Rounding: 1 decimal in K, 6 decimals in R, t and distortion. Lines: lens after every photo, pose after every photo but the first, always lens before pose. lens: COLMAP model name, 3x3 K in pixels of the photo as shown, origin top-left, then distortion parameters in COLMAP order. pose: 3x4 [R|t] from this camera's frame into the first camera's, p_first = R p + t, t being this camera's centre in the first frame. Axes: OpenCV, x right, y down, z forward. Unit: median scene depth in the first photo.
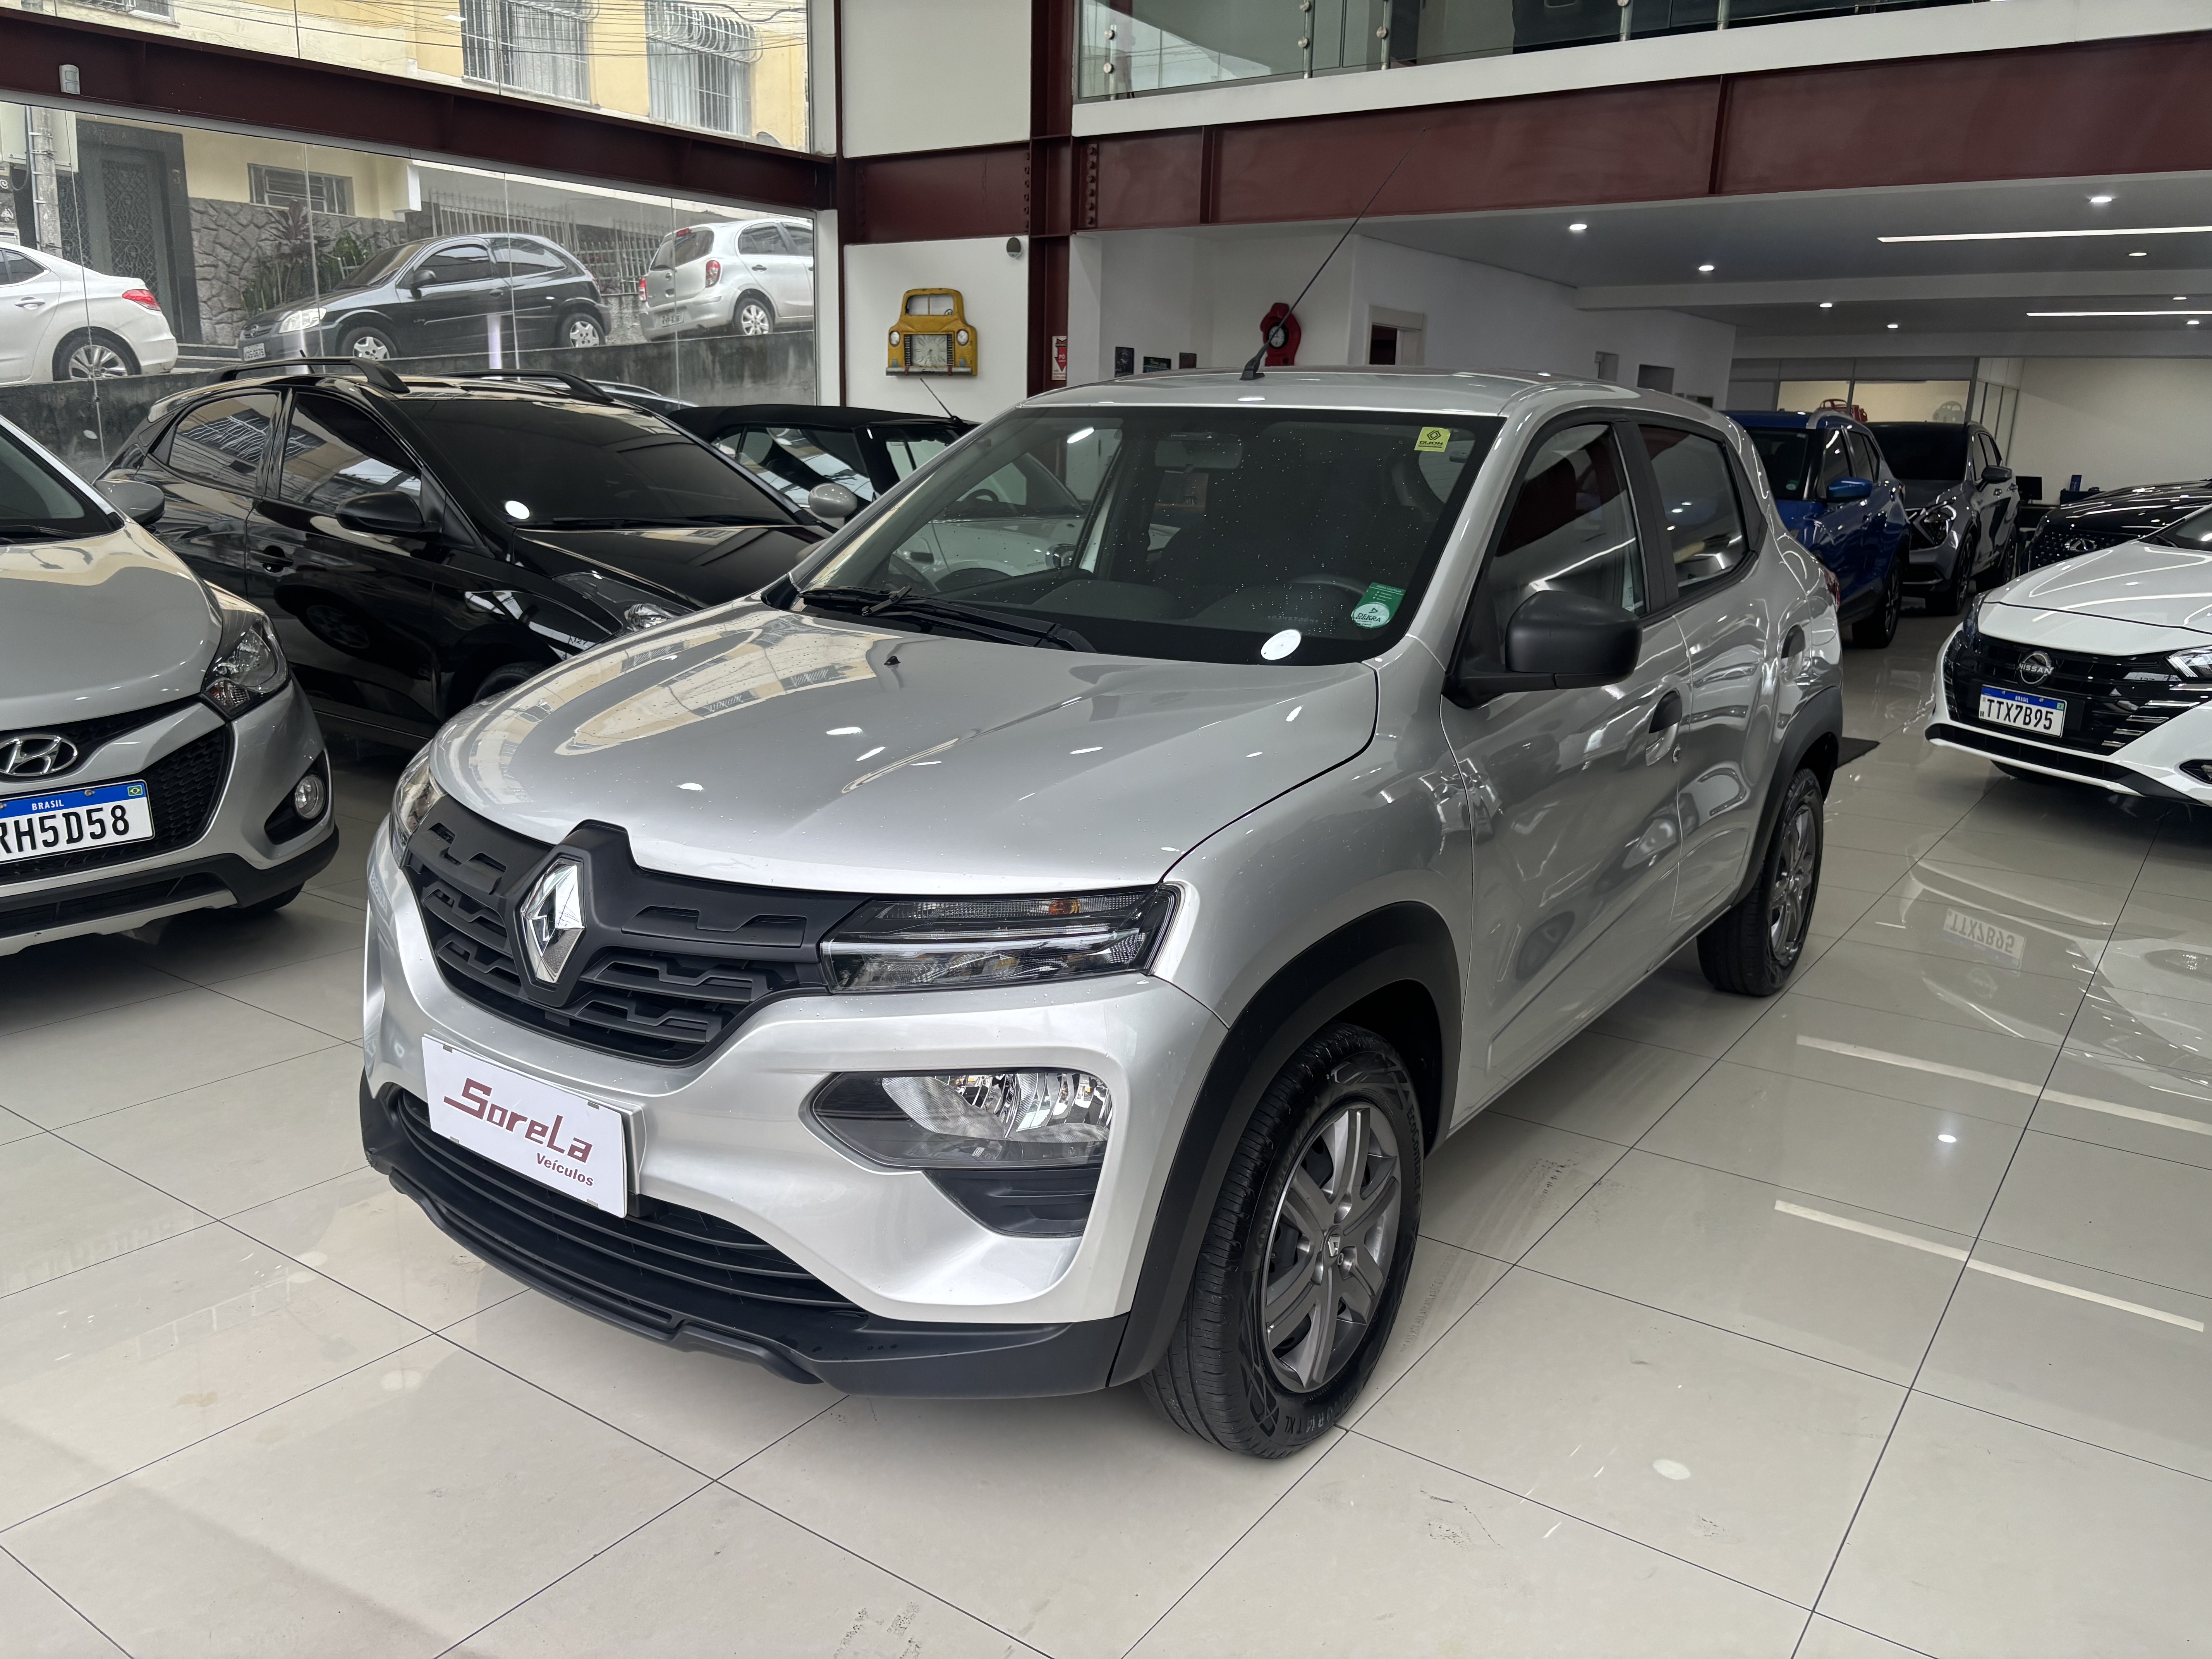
lens RADIAL K [[1699.3, 0, 1127.1], [0, 1699.3, 889.4], [0, 0, 1]] dist [0.036867, -0.028087]
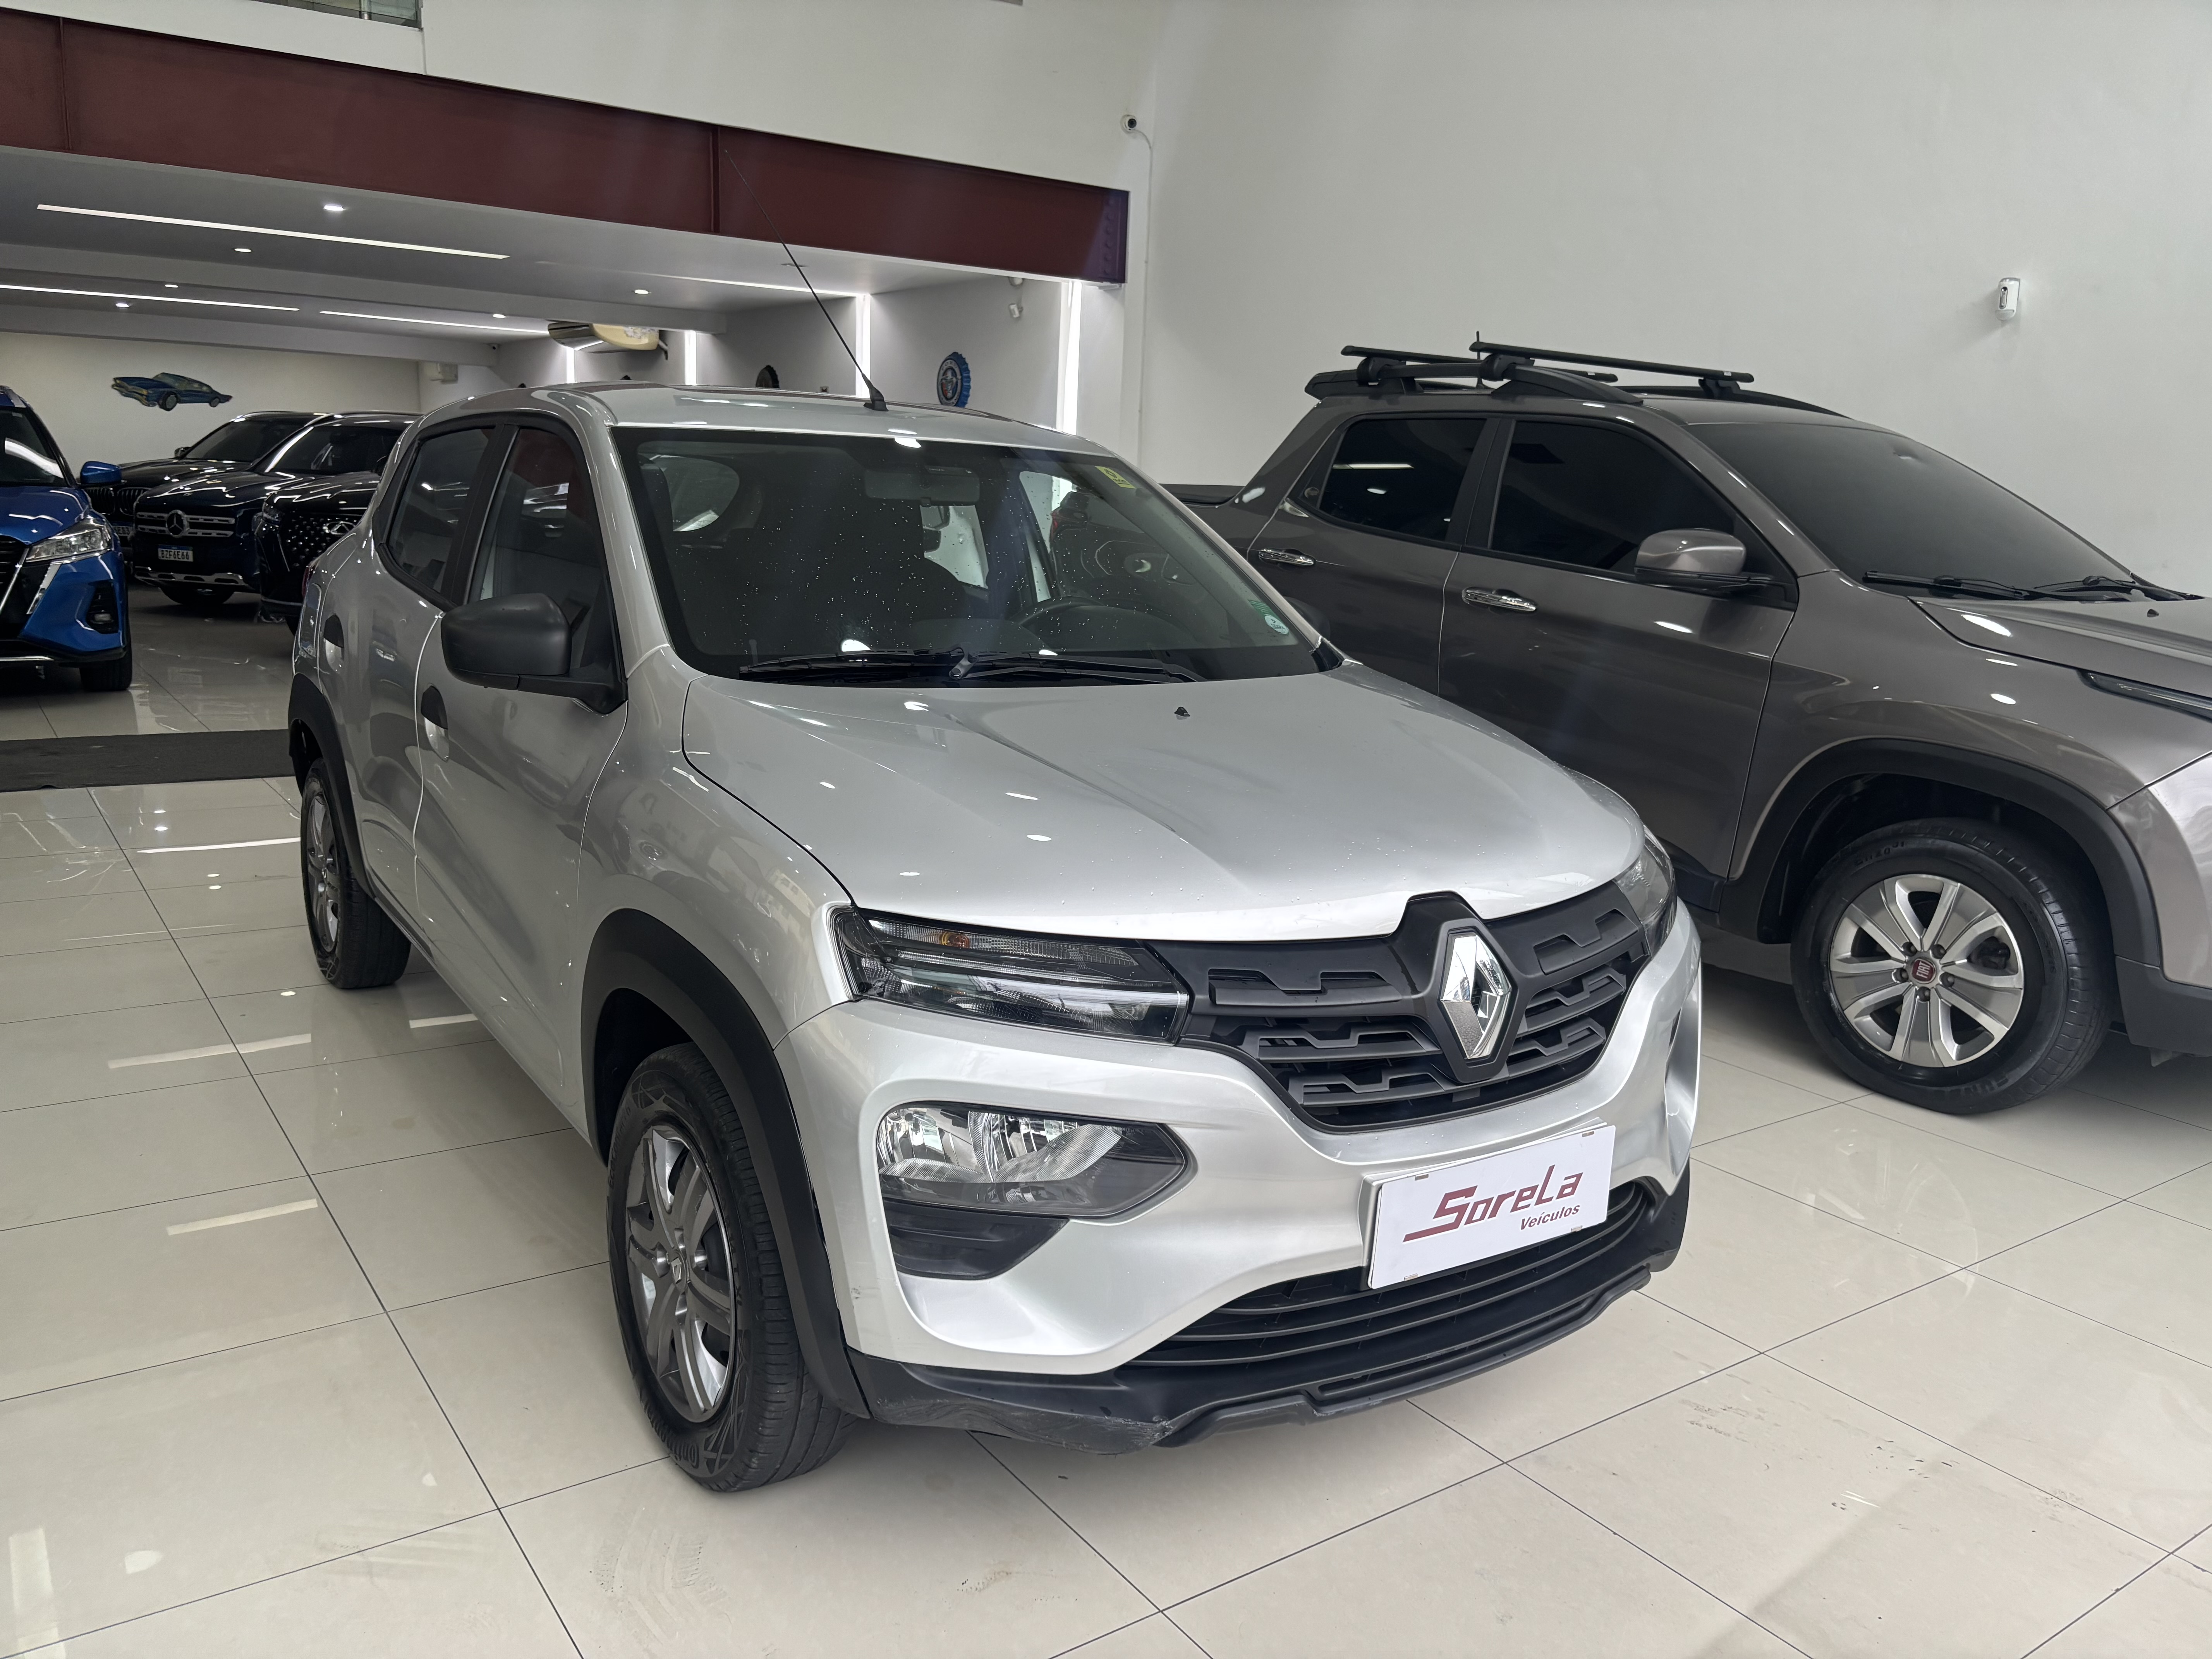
lens RADIAL K [[1699.3, 0, 1107.0], [0, 1699.3, 850.5], [0, 0, 1]] dist [0.036867, -0.028087]
pose [[0.351398, -0.220776, 0.909823, -1.299586], [0.221492, 0.963815, 0.148331, -0.259589], [-0.909649, 0.149395, 0.387583, 0.799221]]
